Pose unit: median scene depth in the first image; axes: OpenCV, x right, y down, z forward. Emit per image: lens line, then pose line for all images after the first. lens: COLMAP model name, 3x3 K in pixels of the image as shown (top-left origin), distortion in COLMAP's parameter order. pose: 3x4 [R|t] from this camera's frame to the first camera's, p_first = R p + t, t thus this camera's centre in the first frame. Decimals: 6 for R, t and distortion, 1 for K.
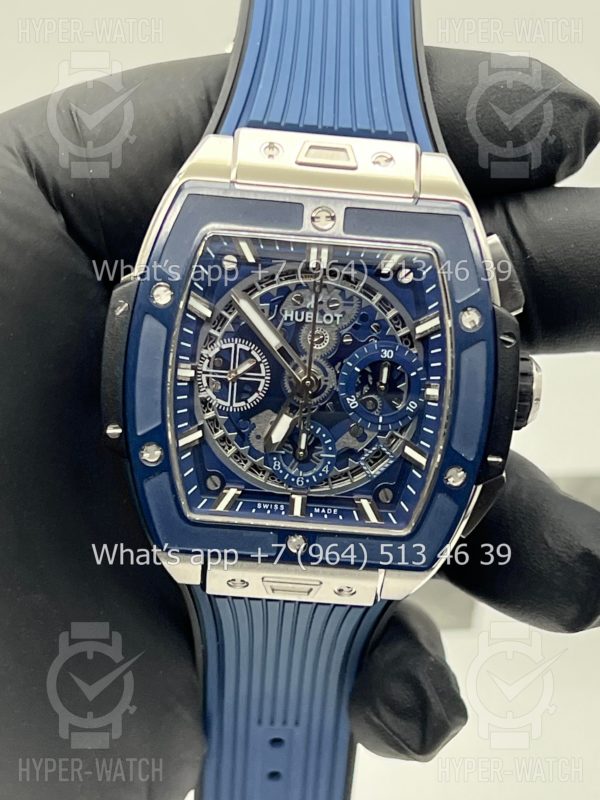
lens RADIAL K [[1893.5, 0, 299.4], [0, 1893.5, 397.5], [0, 0, 1]] dist [0.253377, 0.000000]
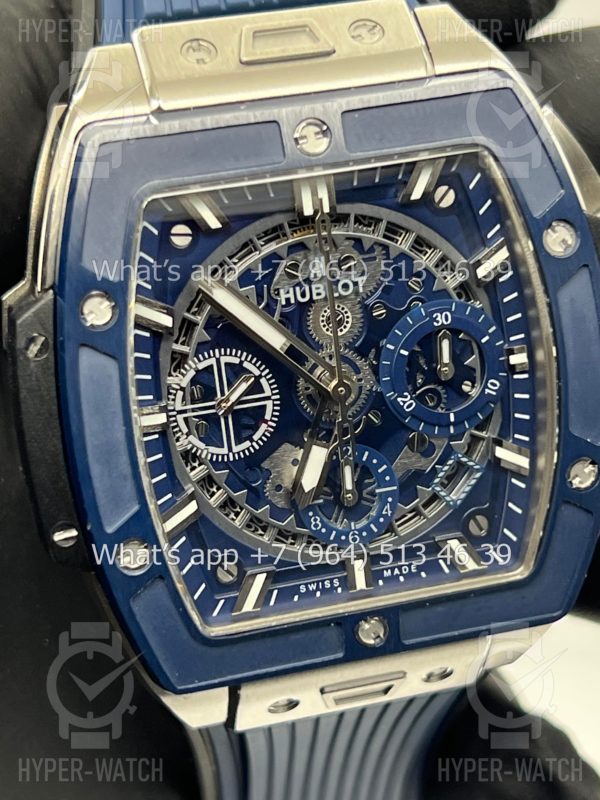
lens RADIAL K [[1893.5, 0, 293.9], [0, 1893.5, 397.4], [0, 0, 1]] dist [0.253377, 0.000000]
pose [[0.956666, -0.236850, 0.169388, -0.120822], [0.231052, 0.971472, 0.053450, -0.043516], [-0.177215, -0.011996, 0.984099, 0.358258]]
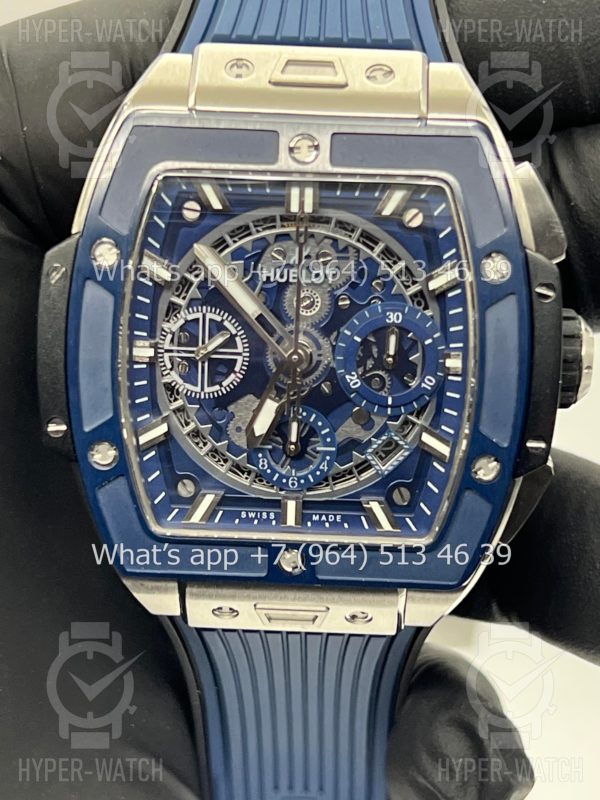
lens RADIAL K [[1893.5, 0, 298.6], [0, 1893.5, 418.1], [0, 0, 1]] dist [0.253377, 0.000000]
pose [[0.997464, -0.040210, -0.058722, 0.051232], [0.039949, 0.999186, -0.005600, 0.021848], [0.058899, 0.003240, 0.998259, 0.203281]]
